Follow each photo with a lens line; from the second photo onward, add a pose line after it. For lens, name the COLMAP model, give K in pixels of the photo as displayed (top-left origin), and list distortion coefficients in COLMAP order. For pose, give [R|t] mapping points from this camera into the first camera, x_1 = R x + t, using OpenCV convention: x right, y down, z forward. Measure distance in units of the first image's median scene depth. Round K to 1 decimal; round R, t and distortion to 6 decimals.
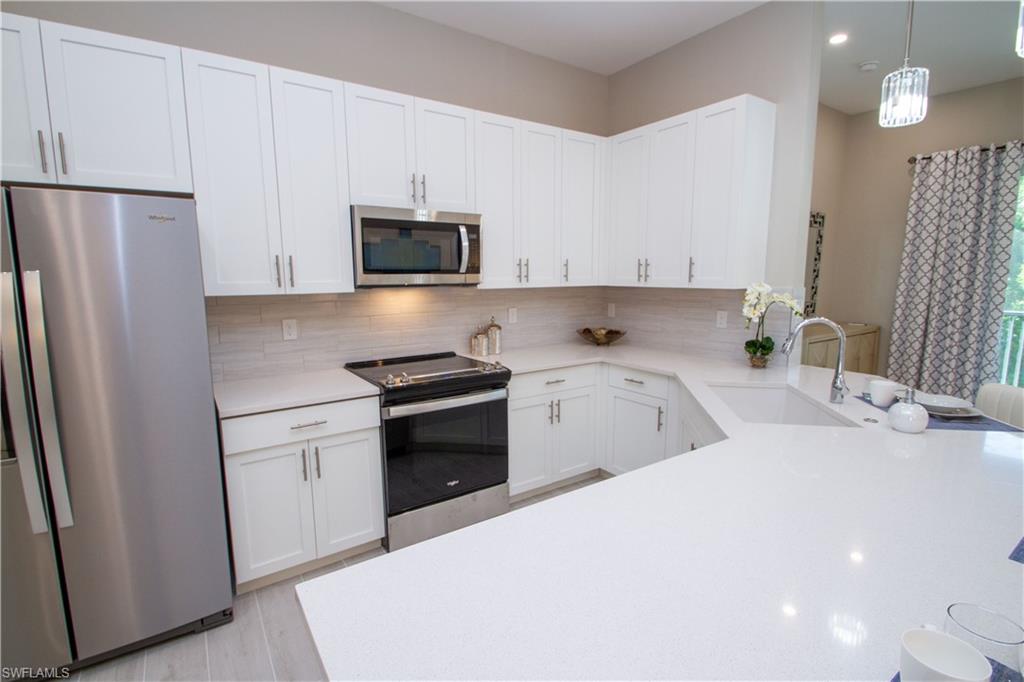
lens RADIAL K [[476.8, 0, 512.0], [0, 476.8, 341.0], [0, 0, 1]] dist [0.001242, -0.007029]
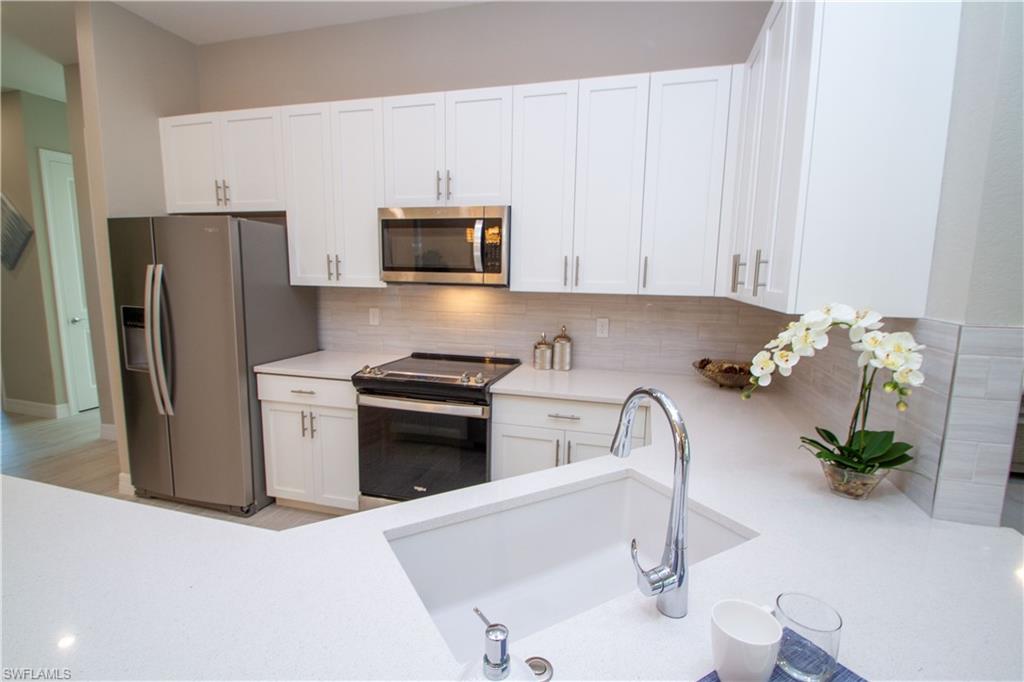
lens RADIAL K [[491.0, 0, 512.0], [0, 491.0, 341.0], [0, 0, 1]] dist [0.003058, 0.000106]
pose [[0.631048, 0.122460, -0.766017, 0.693671], [-0.129870, 0.990202, 0.051313, -0.070851], [0.764796, 0.067102, 0.640769, 0.472080]]
